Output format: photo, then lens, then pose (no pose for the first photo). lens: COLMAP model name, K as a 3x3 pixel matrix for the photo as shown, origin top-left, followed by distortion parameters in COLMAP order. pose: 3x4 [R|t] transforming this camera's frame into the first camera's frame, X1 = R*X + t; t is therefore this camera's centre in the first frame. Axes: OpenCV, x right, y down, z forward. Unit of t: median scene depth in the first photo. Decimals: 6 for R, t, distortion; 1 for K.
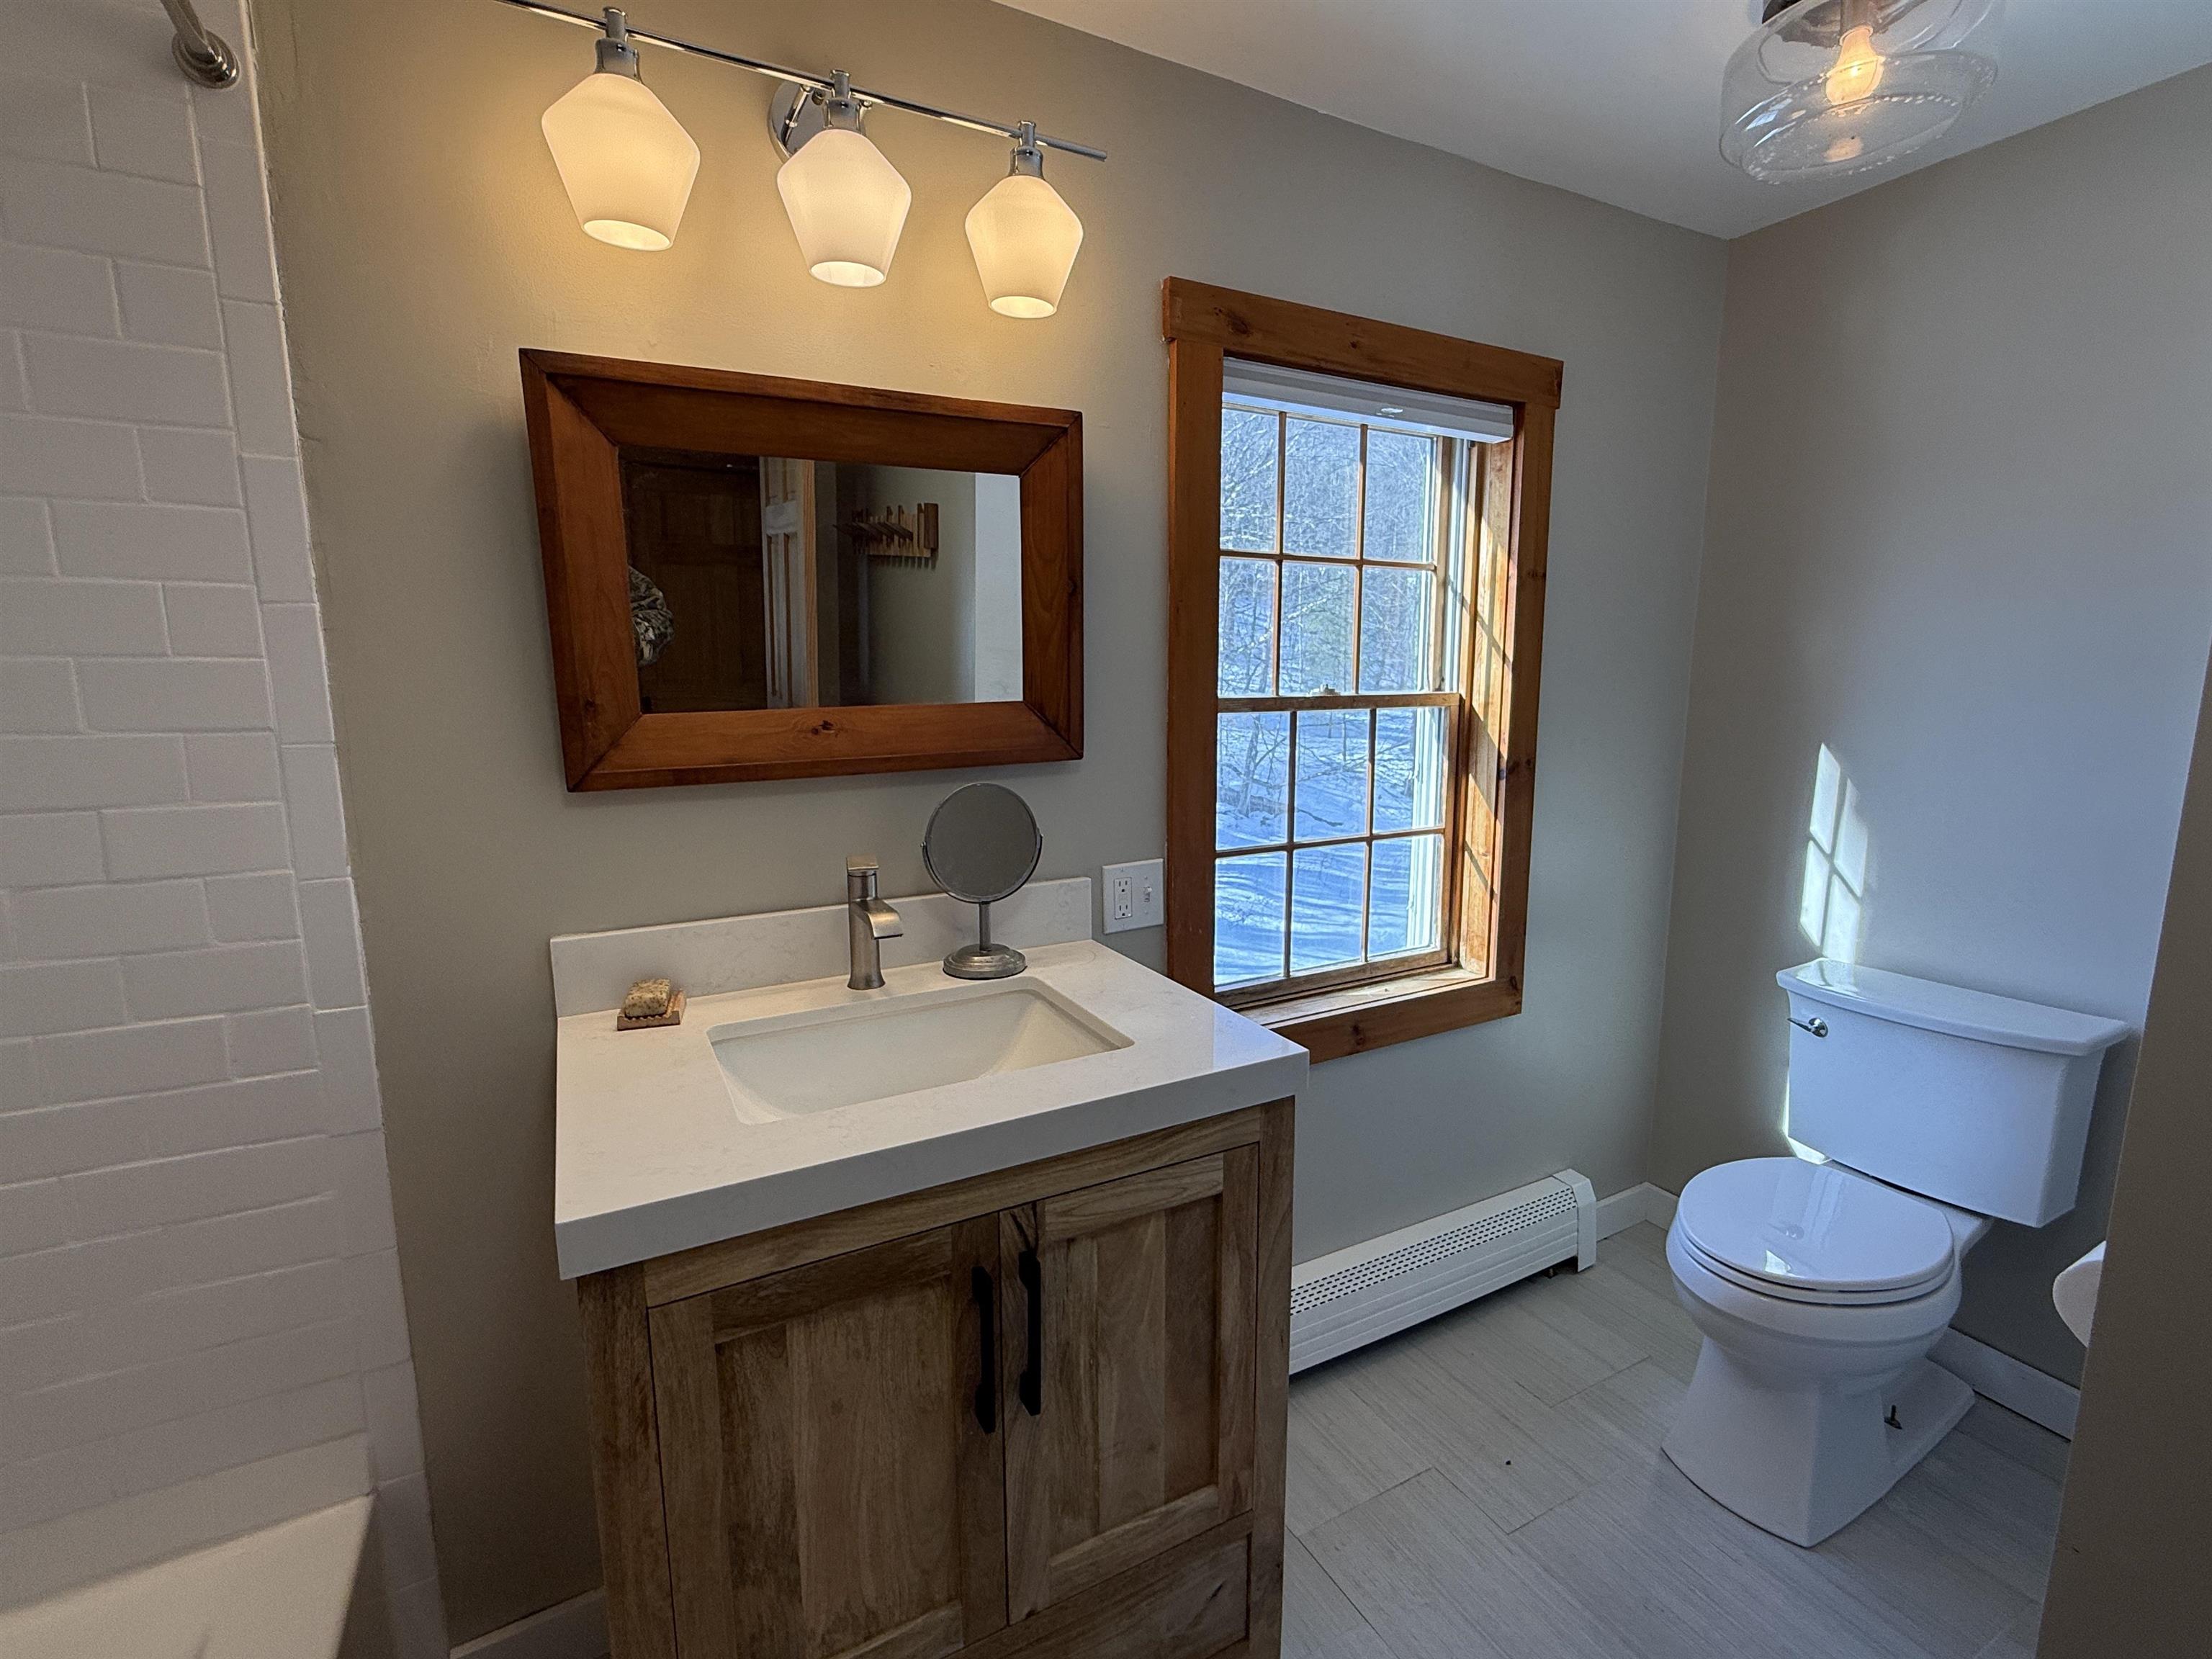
lens RADIAL K [[1002.1, 0, 1106.0], [0, 1002.1, 829.5], [0, 0, 1]] dist [-0.000168, 0.000007]
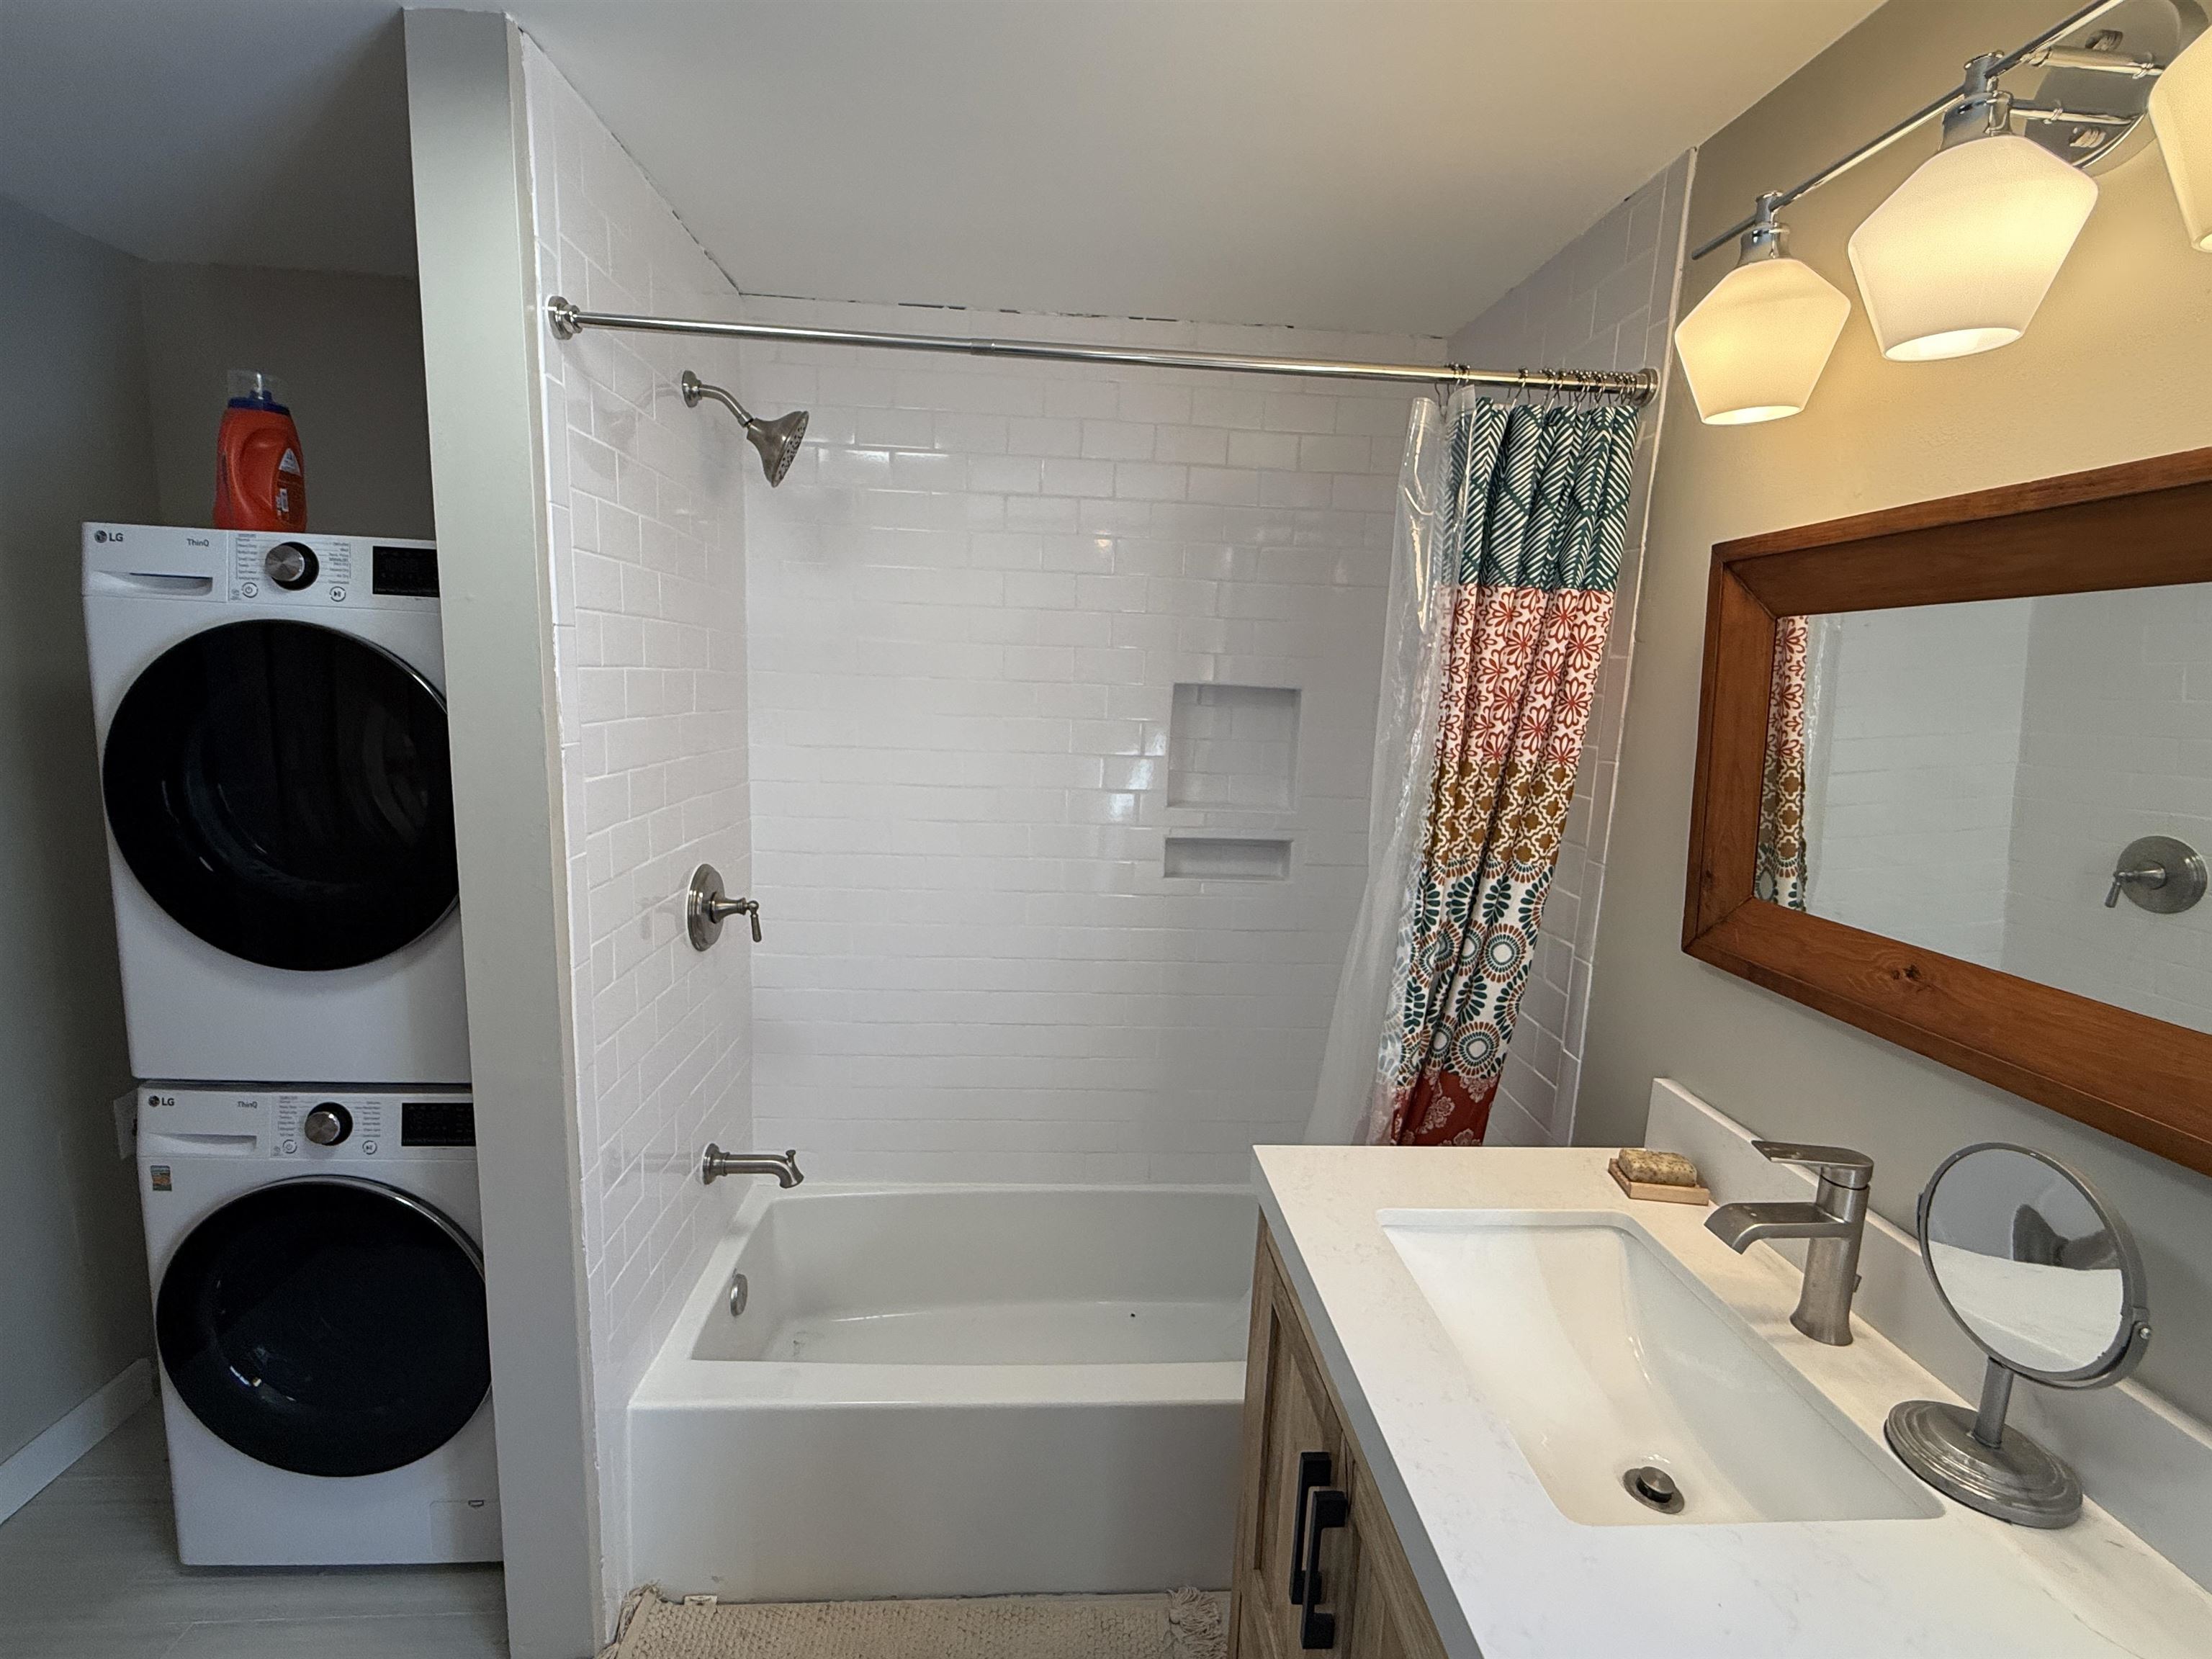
lens RADIAL K [[1002.1, 0, 1106.0], [0, 1002.1, 829.5], [0, 0, 1]] dist [-0.000168, 0.000007]
pose [[-0.412323, 0.134101, -0.901114, 0.624061], [-0.178937, 0.957921, 0.224431, -0.279768], [0.893292, 0.253781, -0.370977, 0.801576]]
